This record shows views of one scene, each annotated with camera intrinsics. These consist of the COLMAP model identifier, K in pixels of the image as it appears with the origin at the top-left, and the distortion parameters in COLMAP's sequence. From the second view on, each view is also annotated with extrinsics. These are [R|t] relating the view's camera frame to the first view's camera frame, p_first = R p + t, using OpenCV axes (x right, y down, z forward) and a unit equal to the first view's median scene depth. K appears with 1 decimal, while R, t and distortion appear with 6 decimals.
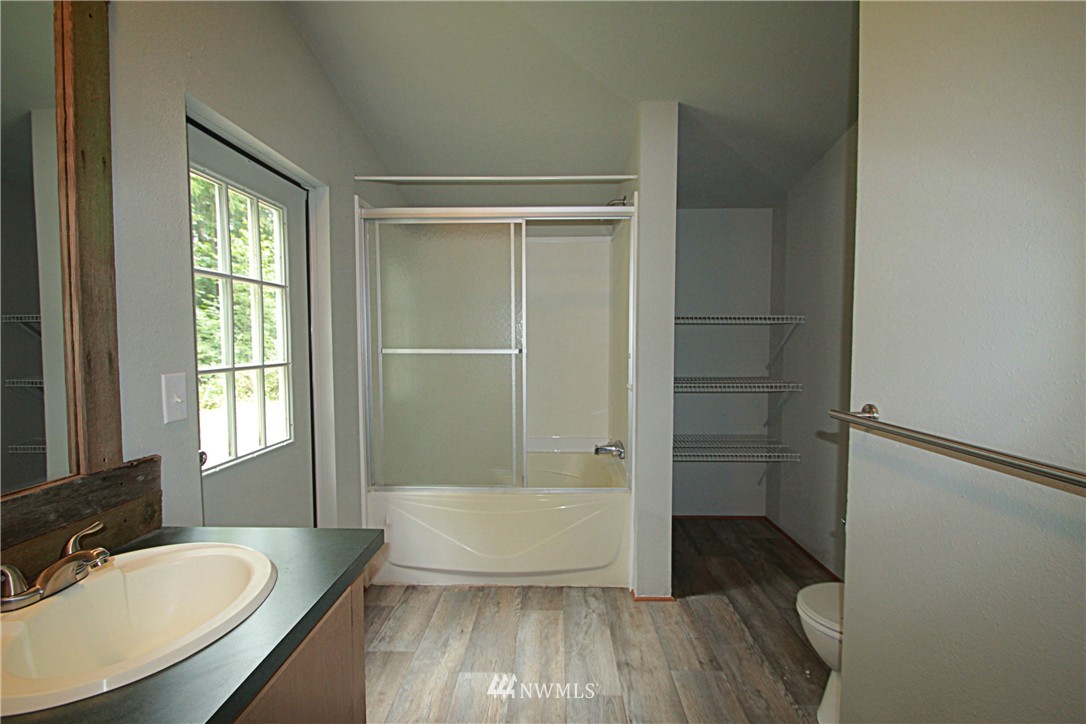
lens RADIAL K [[508.3, 0, 548.2], [0, 508.3, 367.2], [0, 0, 1]] dist [0.004222, -0.011829]
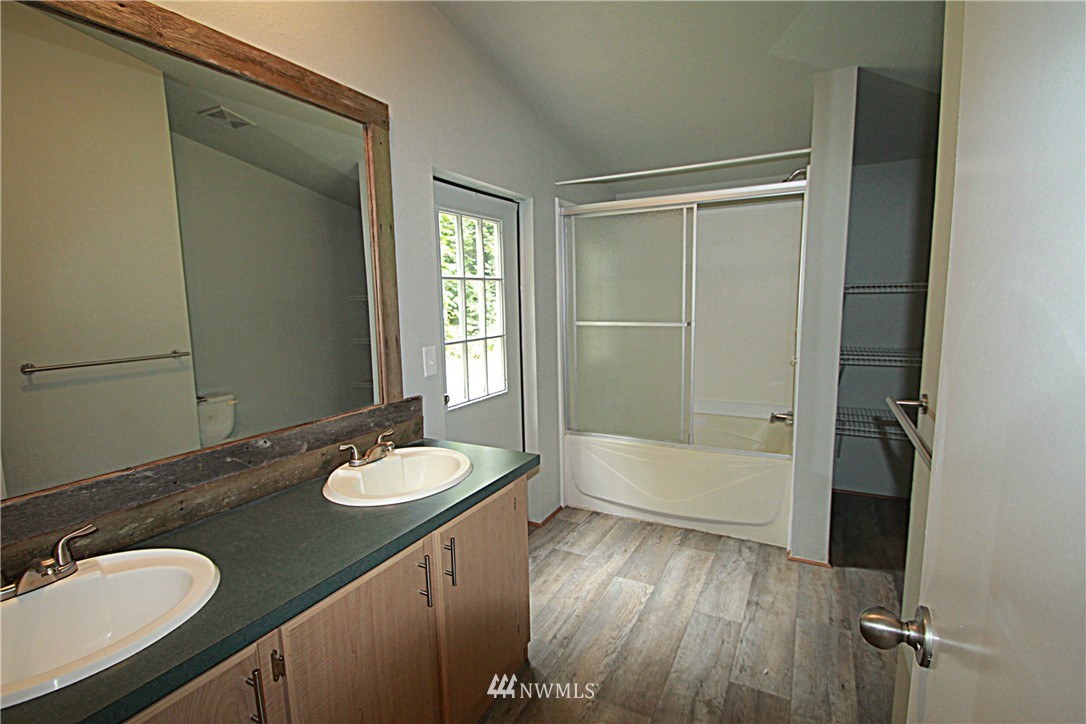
lens RADIAL K [[513.3, 0, 539.4], [0, 513.3, 369.6], [0, 0, 1]] dist [0.000204, -0.018183]
pose [[0.887832, 0.044674, -0.457993, 0.208596], [-0.003010, 0.995819, 0.091300, -0.040957], [0.460157, -0.079680, 0.884255, -0.187763]]
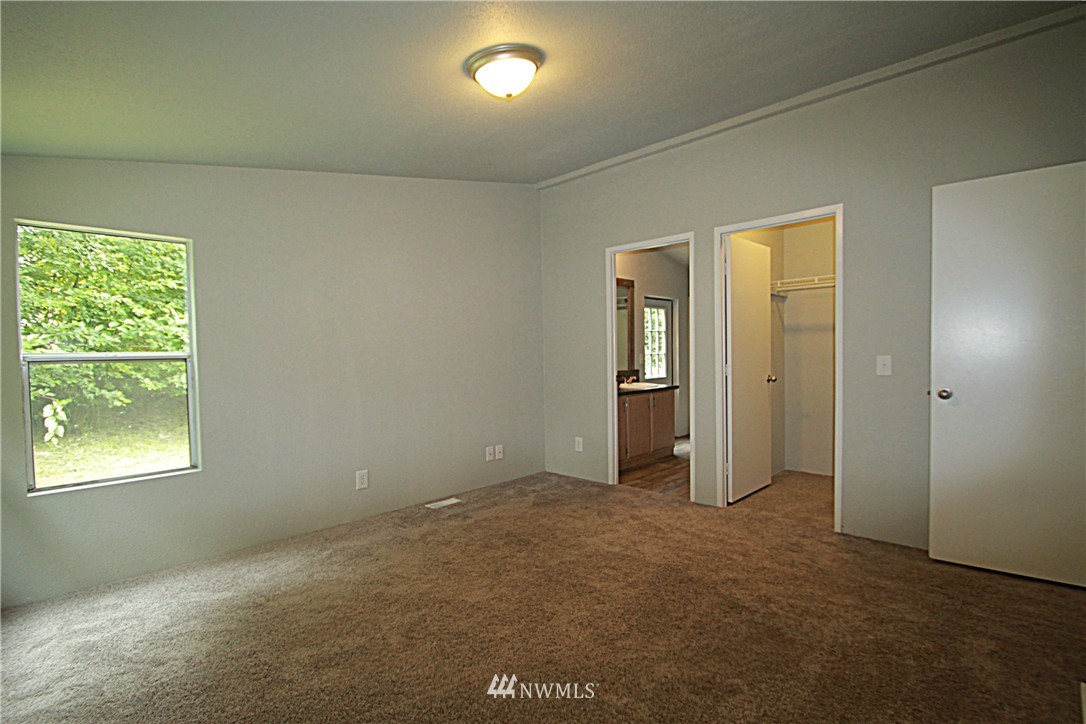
lens RADIAL K [[508.3, 0, 548.2], [0, 508.3, 367.2], [0, 0, 1]] dist [0.004222, -0.011829]
pose [[0.735908, 0.010817, -0.676995, 1.180689], [-0.021283, 0.999748, -0.007162, 0.118675], [0.676747, 0.019679, 0.735953, -1.973961]]
